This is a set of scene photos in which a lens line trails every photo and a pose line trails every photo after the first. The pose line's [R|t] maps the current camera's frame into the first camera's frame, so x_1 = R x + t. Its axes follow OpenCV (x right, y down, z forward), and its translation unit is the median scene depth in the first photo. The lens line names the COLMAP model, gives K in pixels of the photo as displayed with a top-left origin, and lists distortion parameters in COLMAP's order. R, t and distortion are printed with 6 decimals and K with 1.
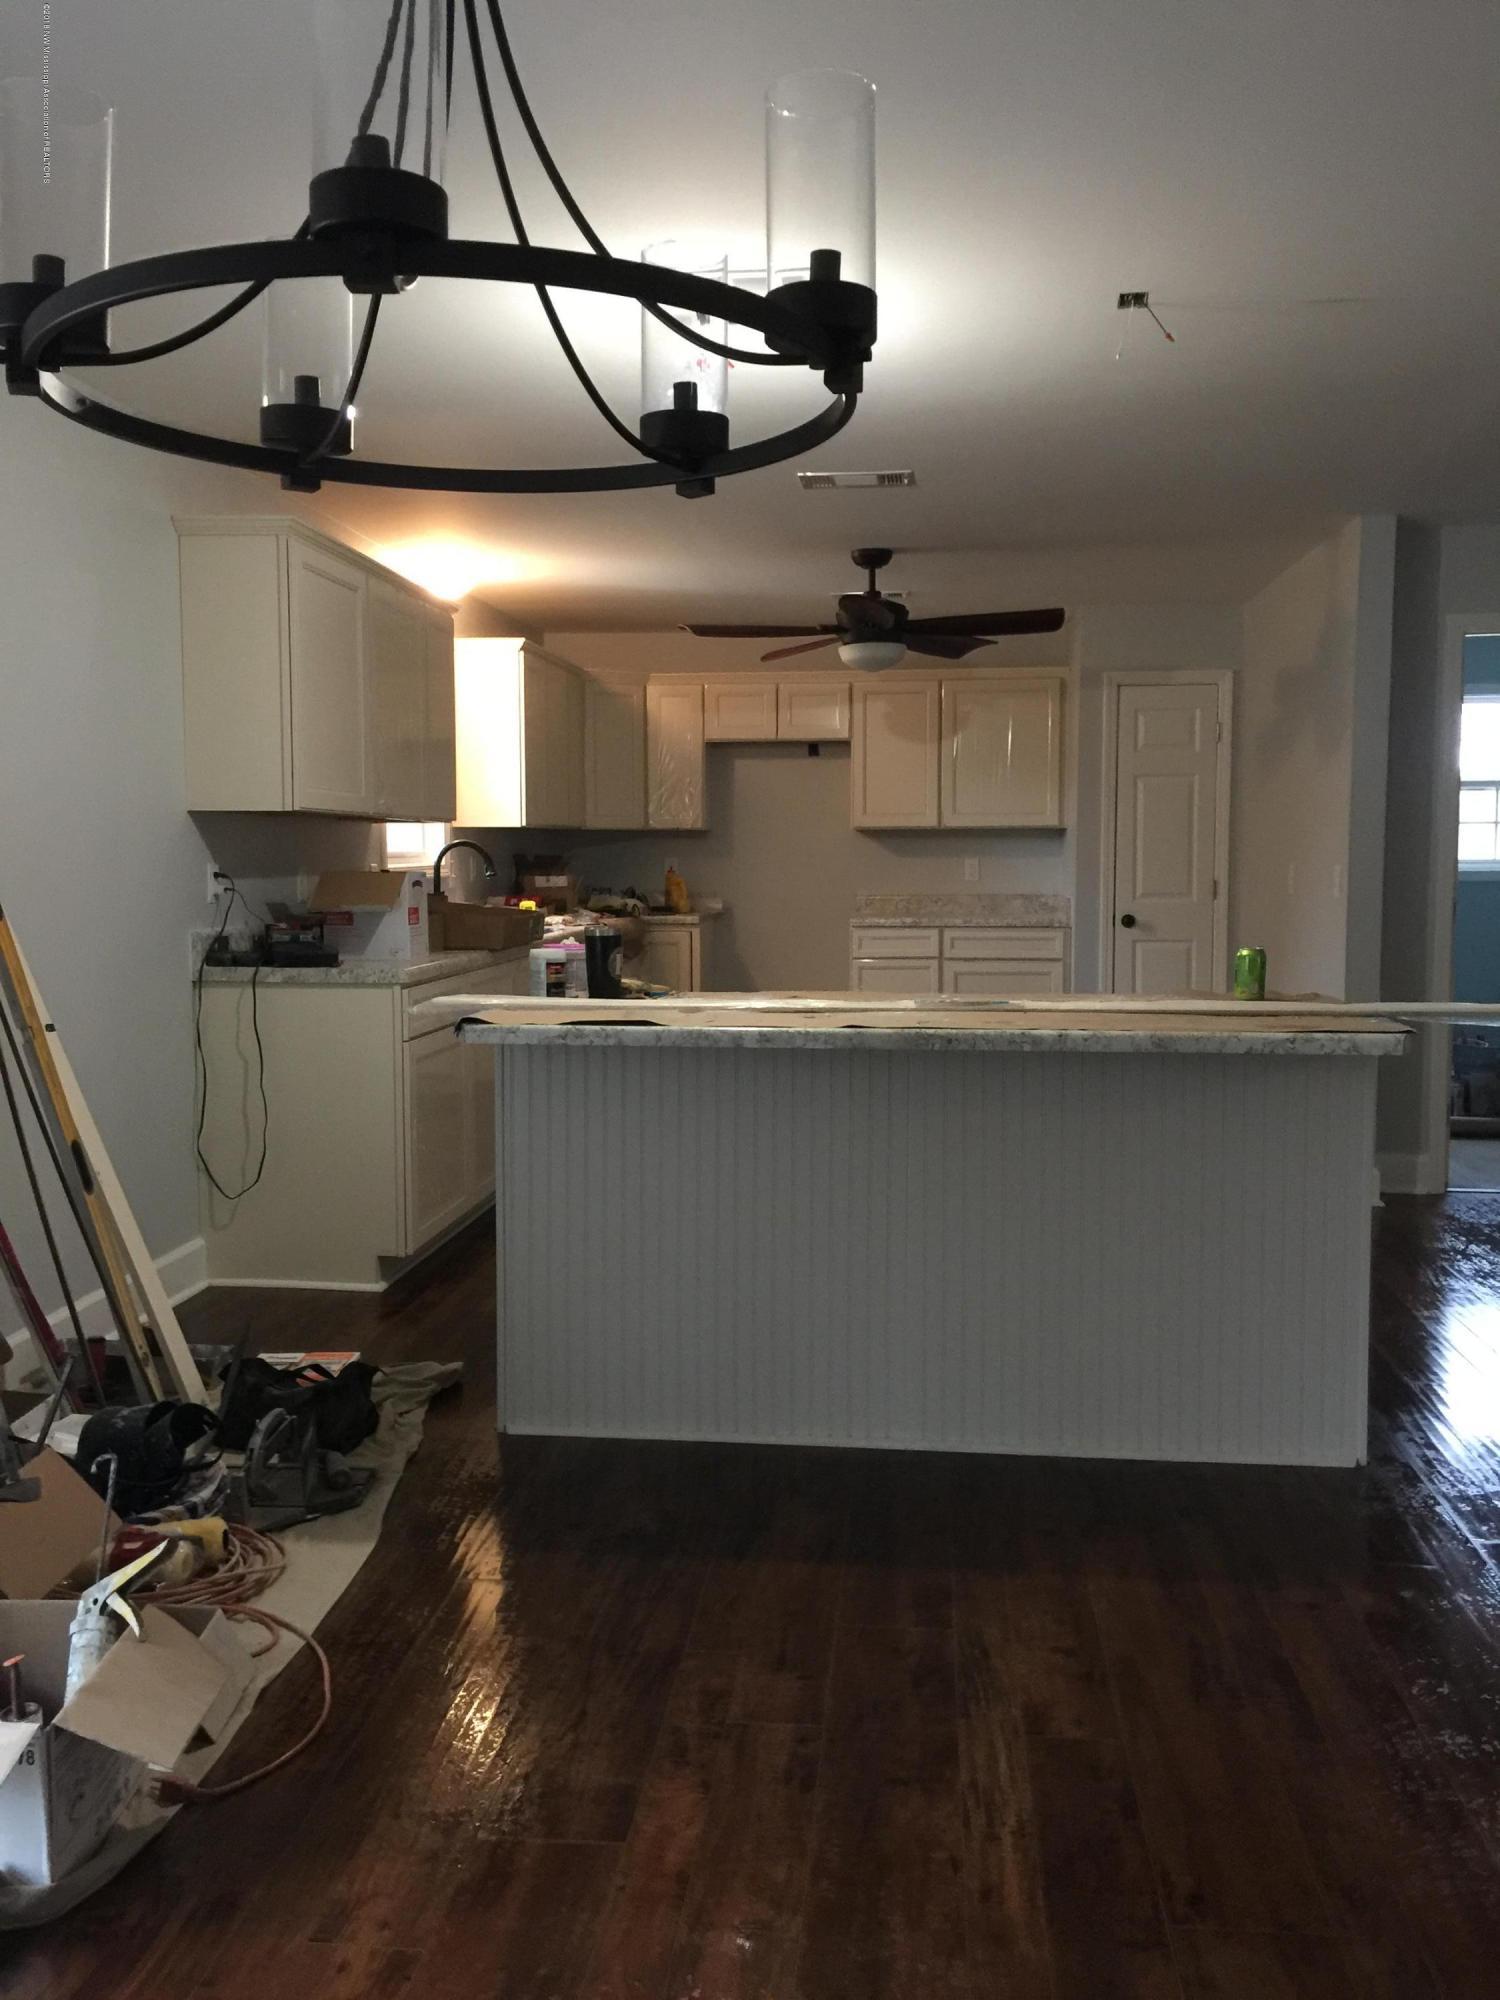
lens RADIAL K [[1725.6, 0, 740.5], [0, 1725.6, 997.6], [0, 0, 1]] dist [0.132576, -0.213991]
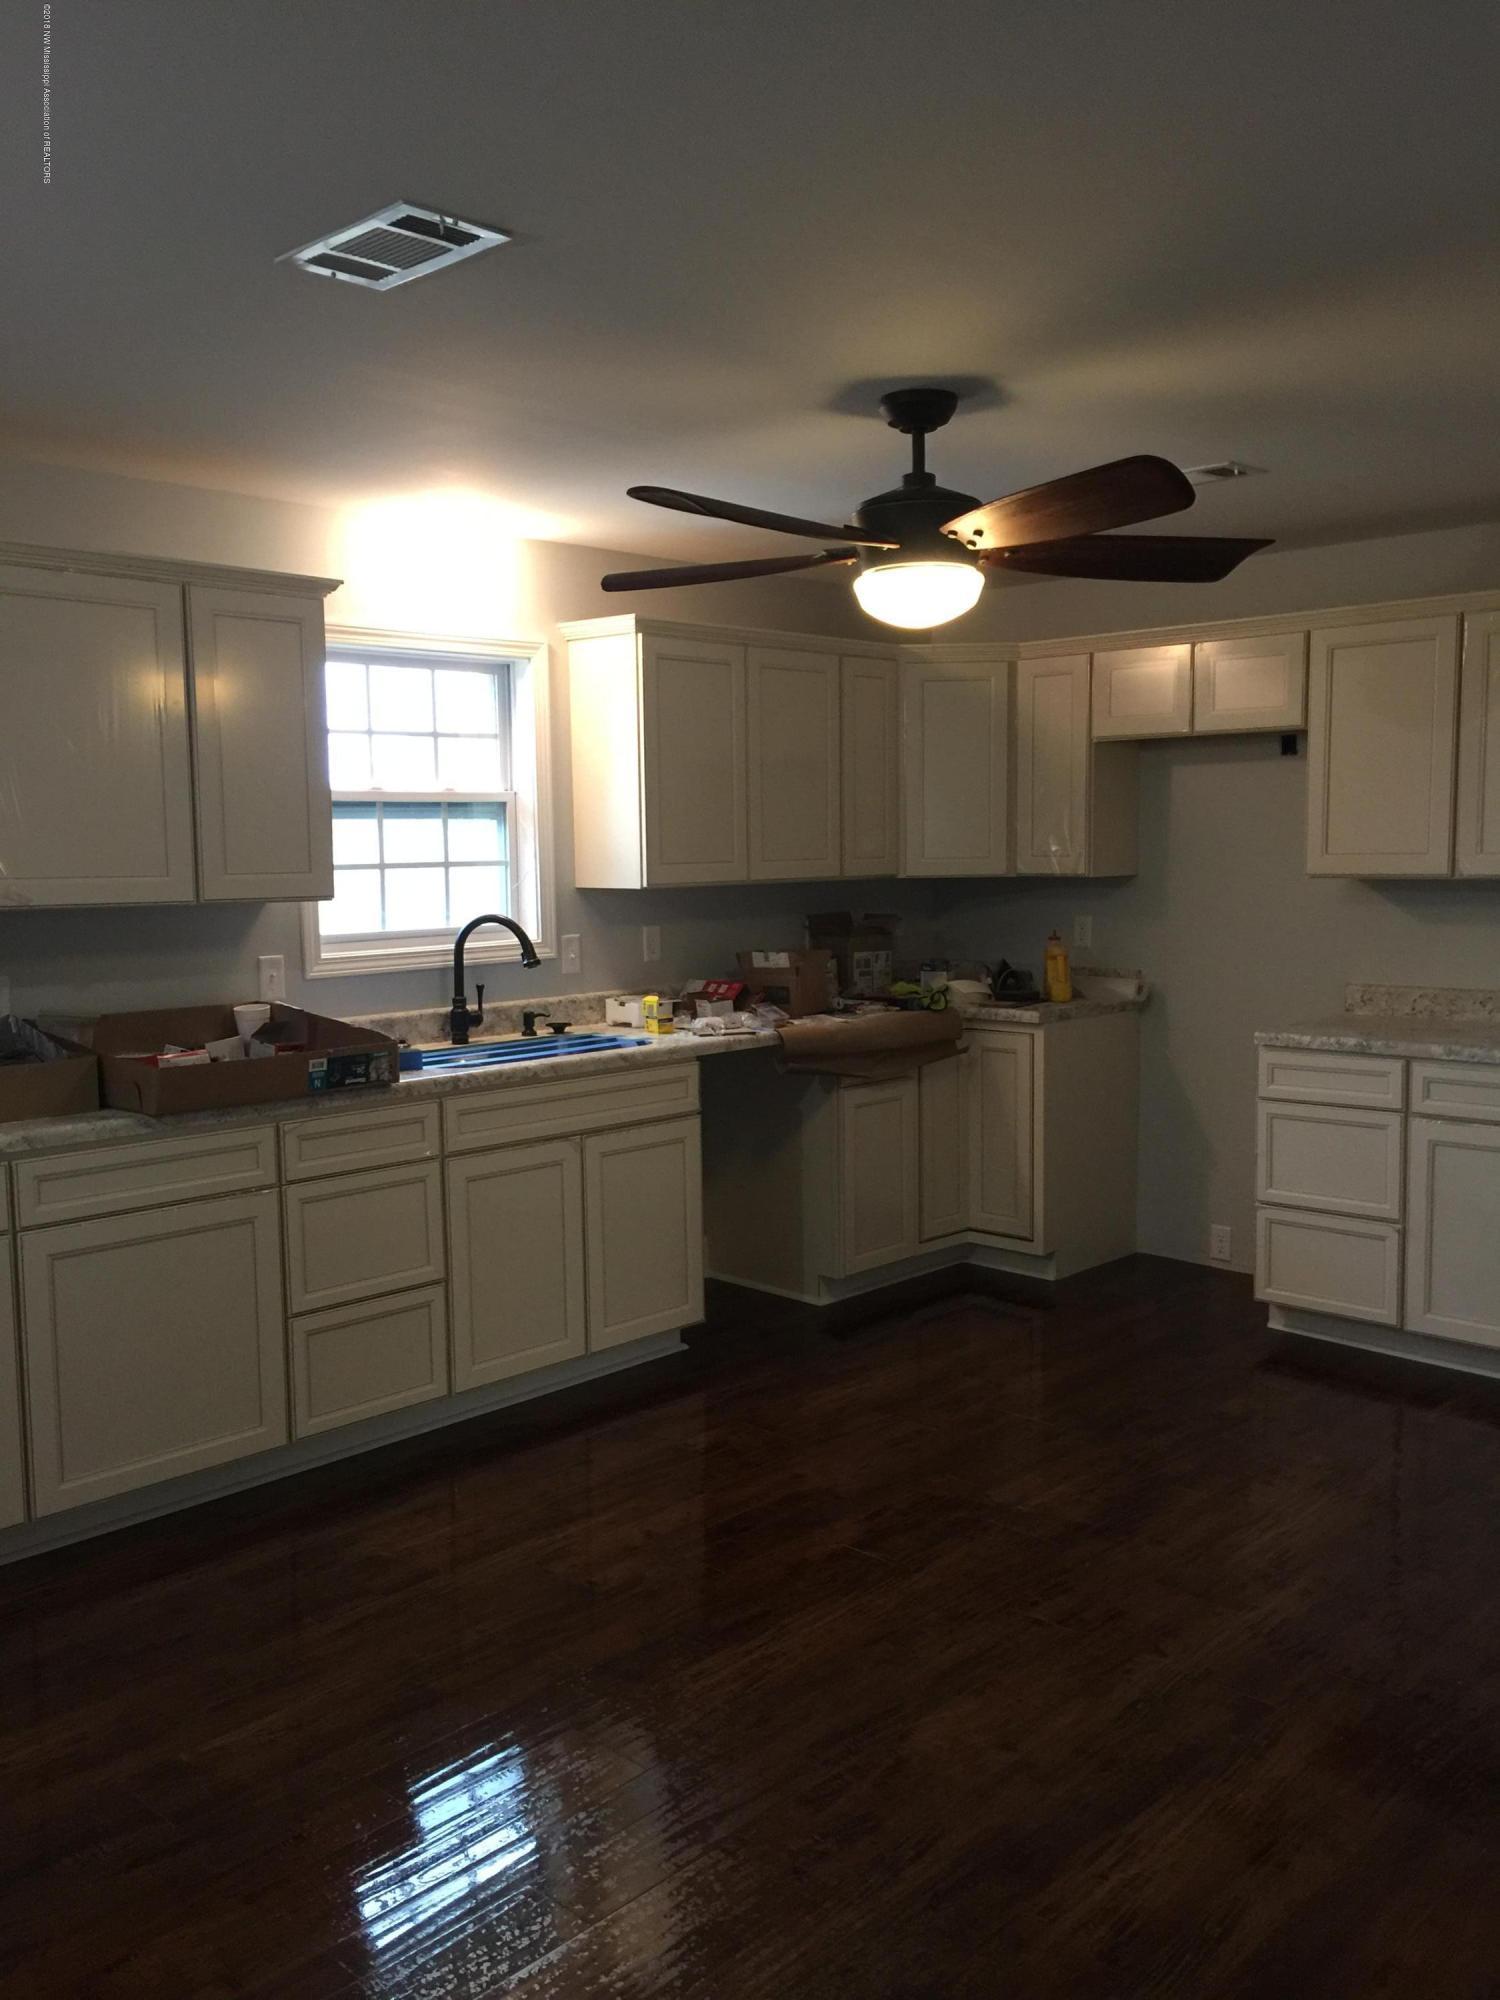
lens RADIAL K [[1725.6, 0, 740.5], [0, 1725.6, 997.6], [0, 0, 1]] dist [0.132576, -0.213991]
pose [[0.811277, 0.046483, -0.582812, 0.270479], [-0.041020, 0.998903, 0.022569, -0.064176], [0.583222, 0.005597, 0.812294, 0.412871]]
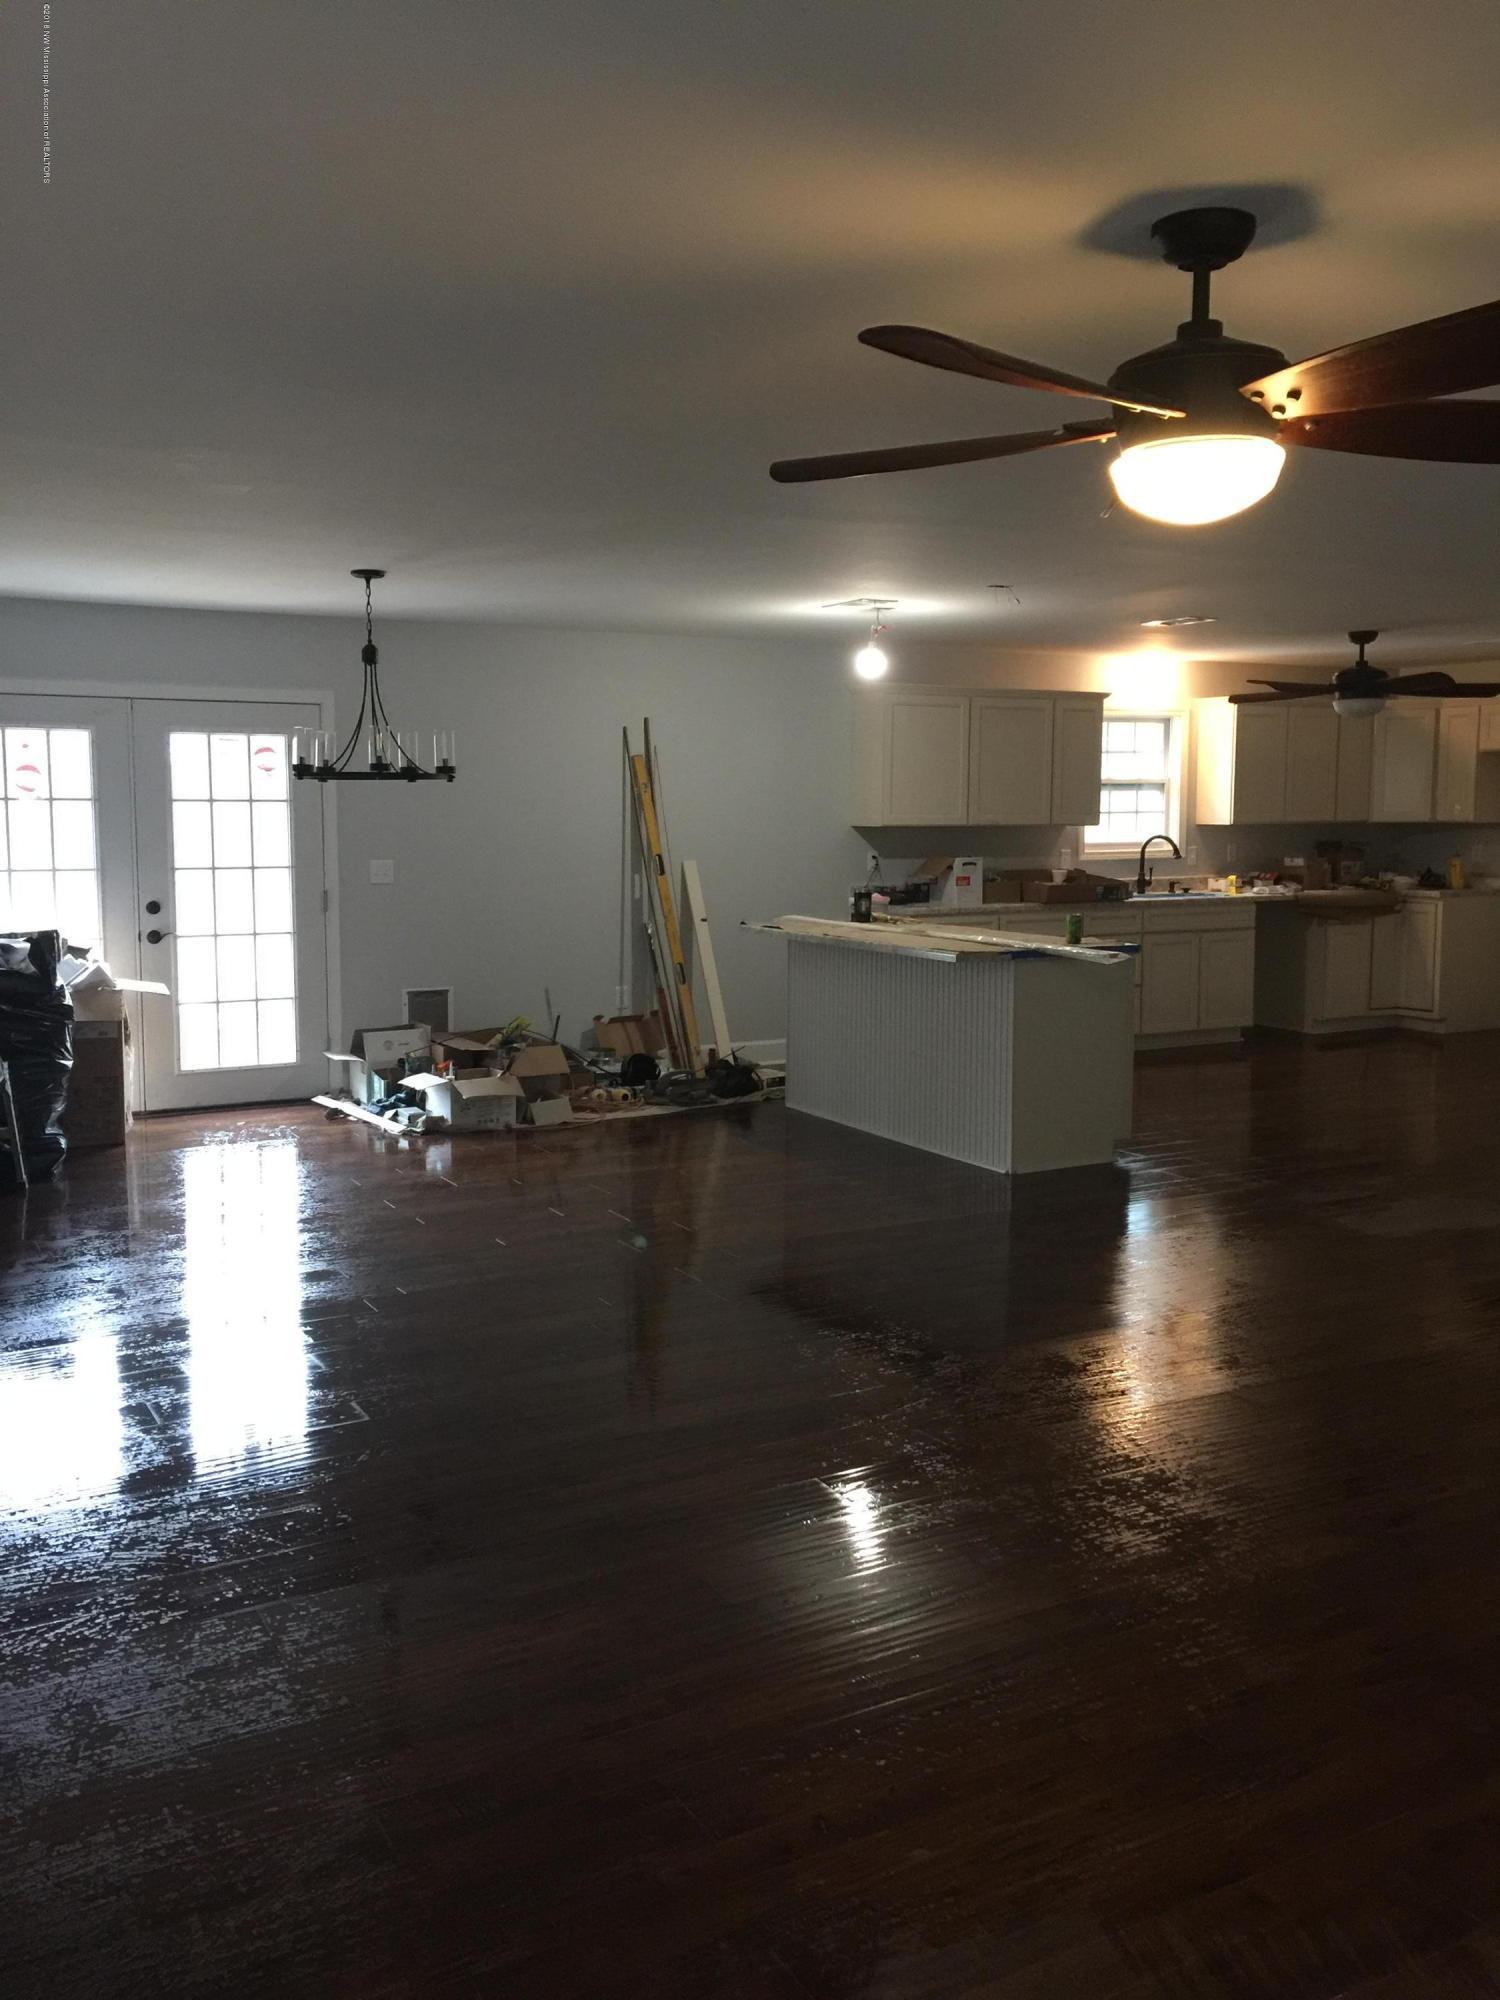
lens RADIAL K [[1725.6, 0, 740.5], [0, 1725.6, 997.6], [0, 0, 1]] dist [0.132576, -0.213991]
pose [[0.603442, 0.089840, -0.792330, 0.698930], [-0.070985, 0.995740, 0.058841, -0.010194], [0.794241, 0.020737, 0.607249, -0.179362]]
